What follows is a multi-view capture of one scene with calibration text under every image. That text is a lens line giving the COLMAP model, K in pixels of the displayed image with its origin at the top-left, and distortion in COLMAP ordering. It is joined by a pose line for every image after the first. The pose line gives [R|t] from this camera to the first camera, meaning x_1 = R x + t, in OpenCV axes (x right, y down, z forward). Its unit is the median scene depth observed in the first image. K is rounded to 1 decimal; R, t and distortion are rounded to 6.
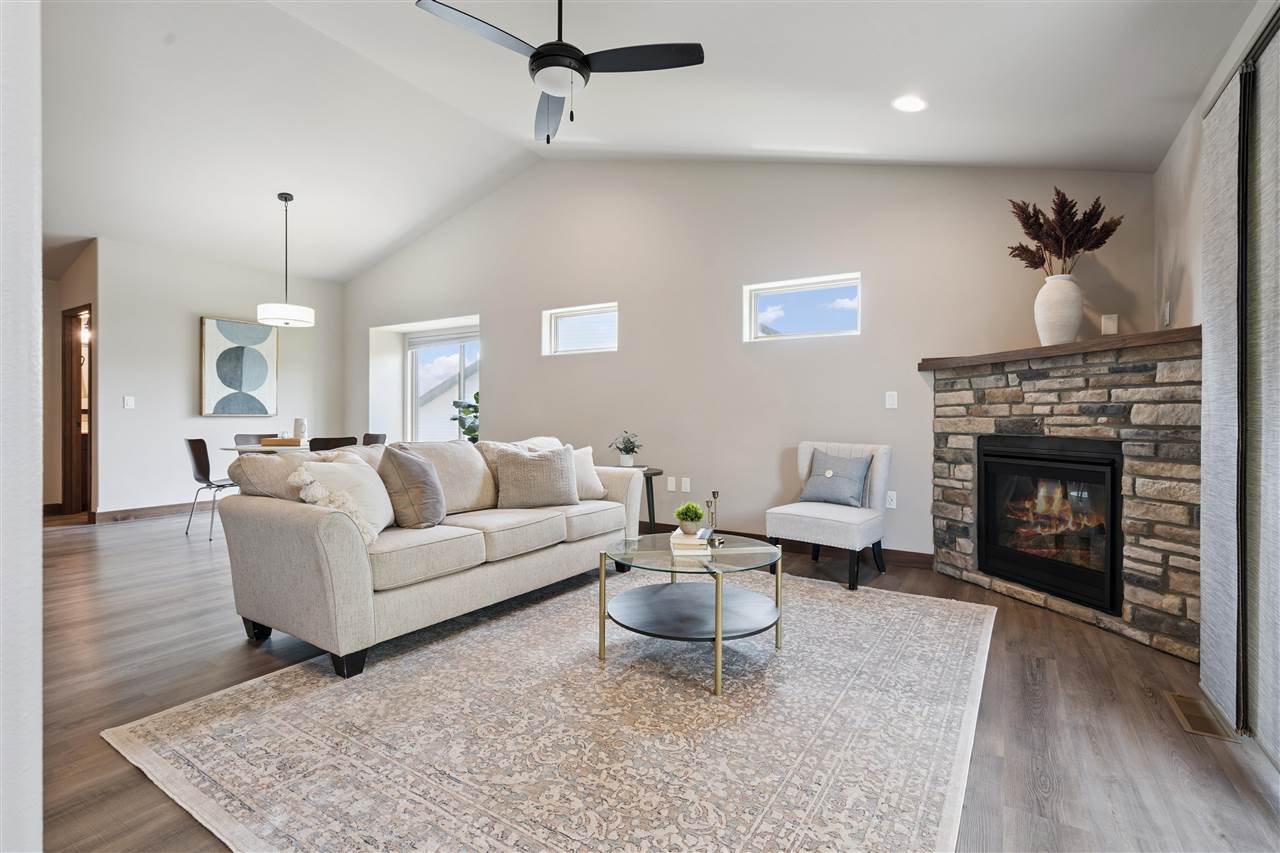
lens RADIAL K [[584.7, 0, 642.0], [0, 584.7, 419.0], [0, 0, 1]] dist [-0.001917, -0.000077]
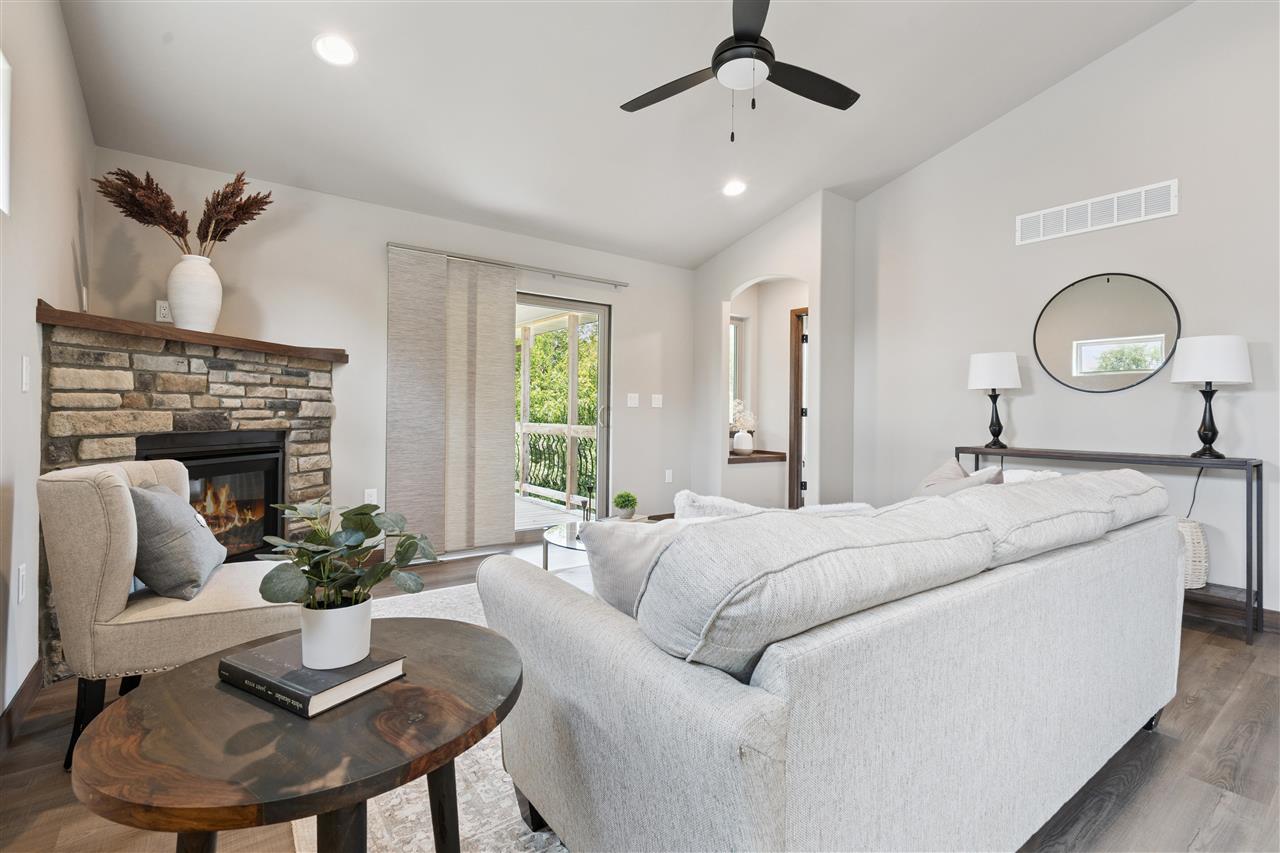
lens RADIAL K [[584.7, 0, 660.9], [0, 584.7, 412.8], [0, 0, 1]] dist [-0.001917, -0.000077]
pose [[-0.943492, -0.011957, 0.331179, -0.301329], [-0.011843, 0.999927, 0.002364, -0.010321], [-0.331183, -0.001692, -0.943565, 1.719404]]
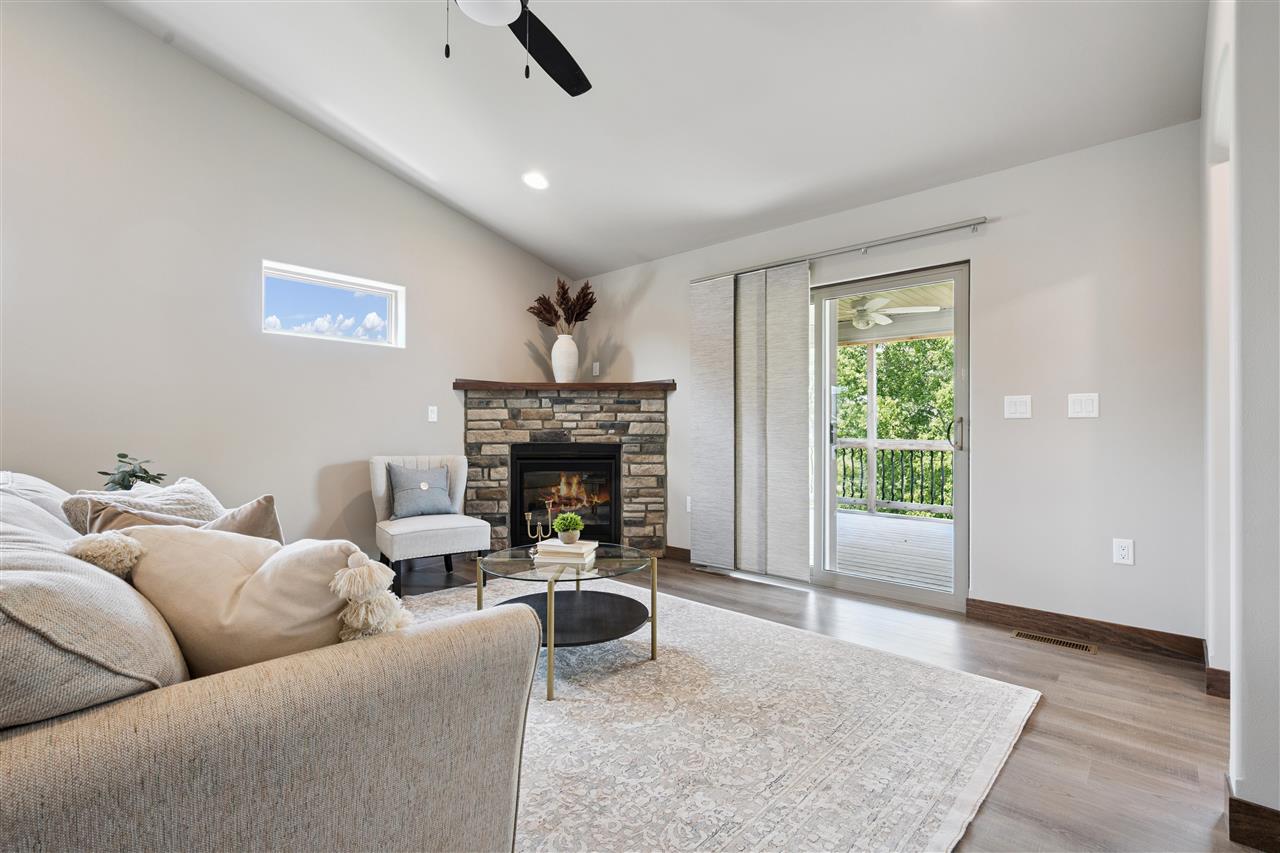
lens RADIAL K [[584.7, 0, 638.9], [0, 584.7, 428.6], [0, 0, 1]] dist [-0.001917, -0.000077]
pose [[0.175844, 0.000650, 0.984418, -0.767669], [0.002009, 0.999997, -0.001019, -0.004576], [-0.984416, 0.002157, 0.175842, 0.584398]]
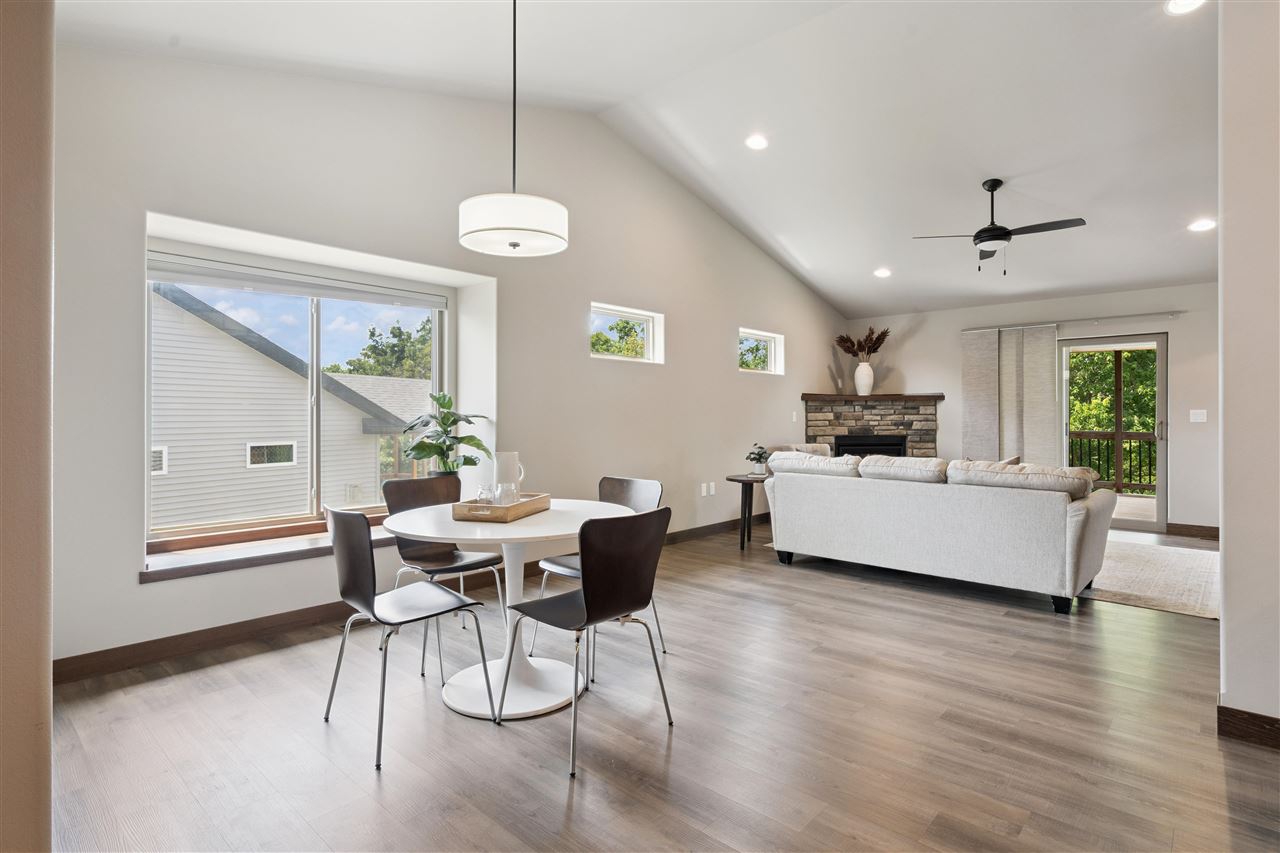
lens RADIAL K [[651.6, 0, 635.3], [0, 651.6, 418.7], [0, 0, 1]] dist [-0.000060, -0.000793]
pose [[0.179473, -0.007402, 0.983735, -1.994979], [0.004457, 0.999968, 0.006711, -0.055445], [-0.983753, 0.003180, 0.179500, 1.496072]]
